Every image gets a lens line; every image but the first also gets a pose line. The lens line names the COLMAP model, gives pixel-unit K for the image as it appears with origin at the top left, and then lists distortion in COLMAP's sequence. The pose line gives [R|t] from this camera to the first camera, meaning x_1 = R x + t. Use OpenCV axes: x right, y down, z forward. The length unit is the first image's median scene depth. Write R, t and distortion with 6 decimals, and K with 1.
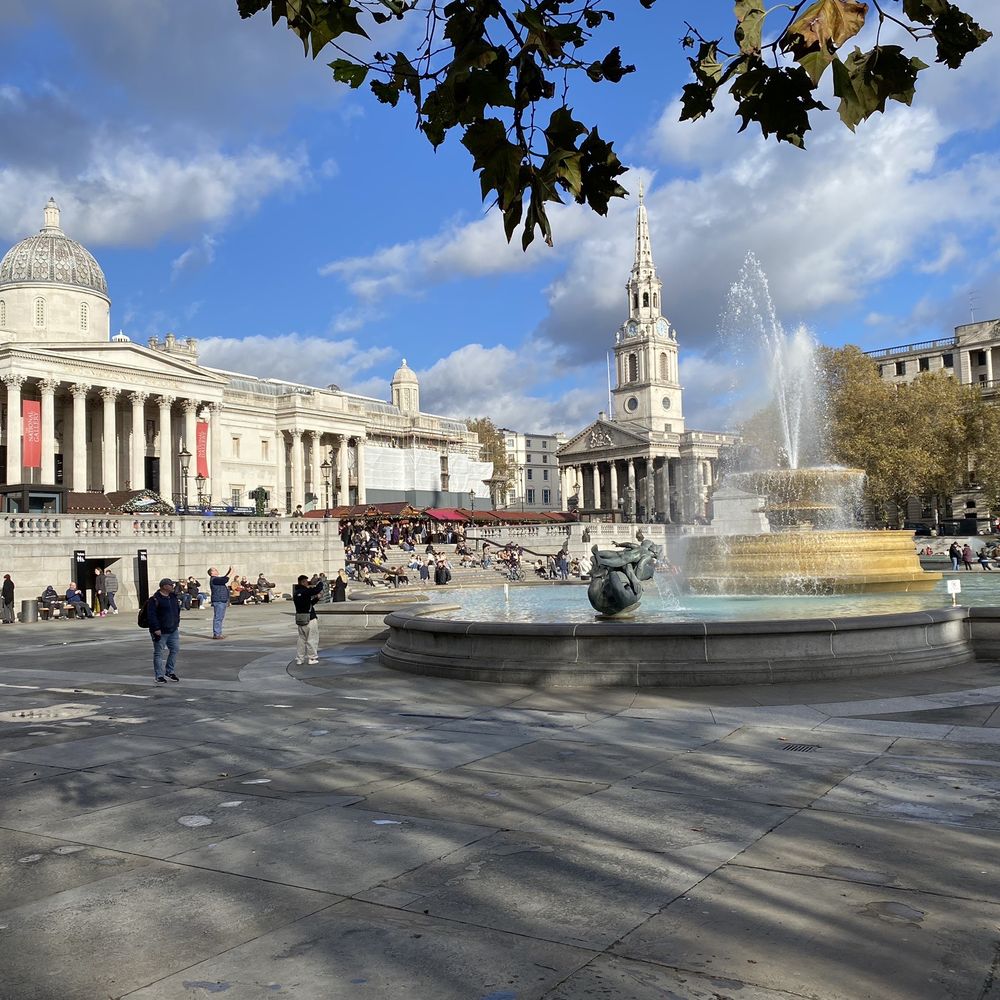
lens RADIAL K [[998.8, 0, 500.0], [0, 998.8, 500.0], [0, 0, 1]] dist [0.149742, -0.369011]
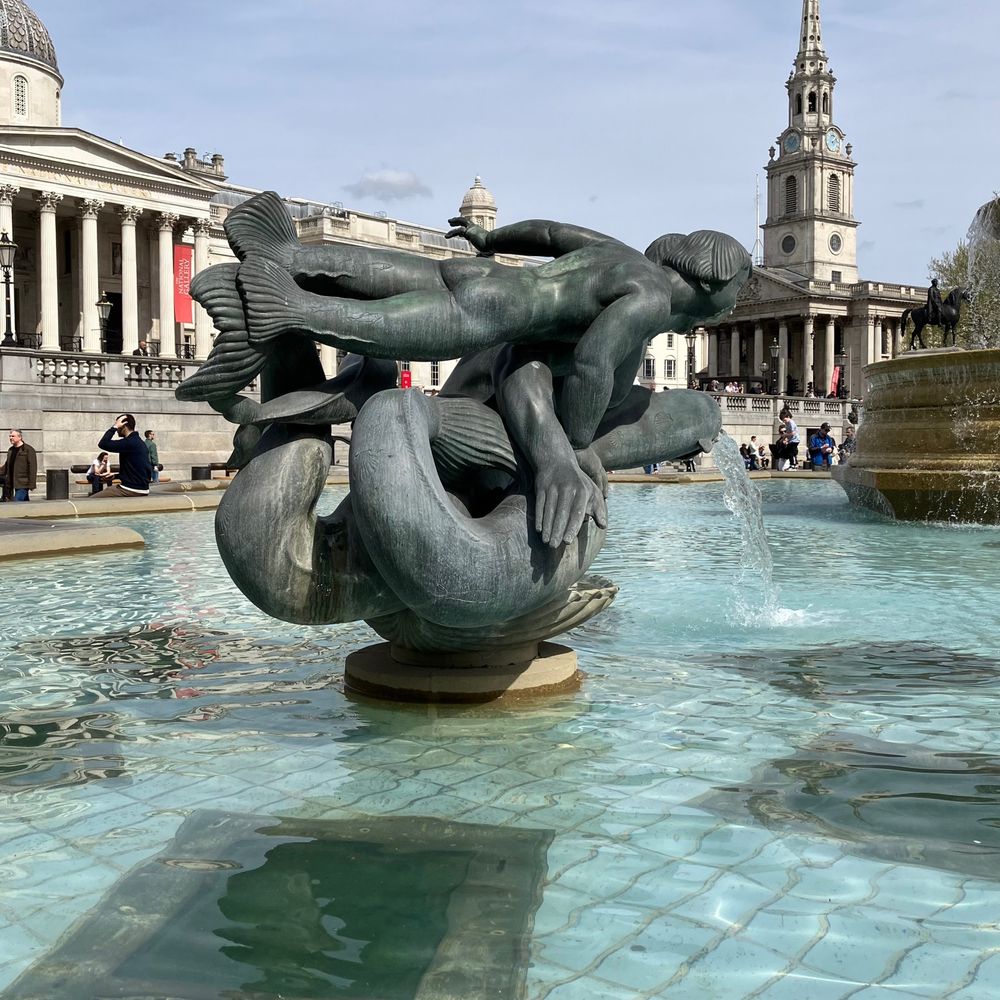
lens RADIAL K [[1171.3, 0, 485.8], [0, 1171.3, 485.9], [0, 0, 1]] dist [0.010665, 0.014882]
pose [[0.993040, 0.027264, -0.114583, 0.014964], [-0.016868, 0.995732, 0.090739, 0.009044], [0.116568, -0.088174, 0.989261, 0.106672]]
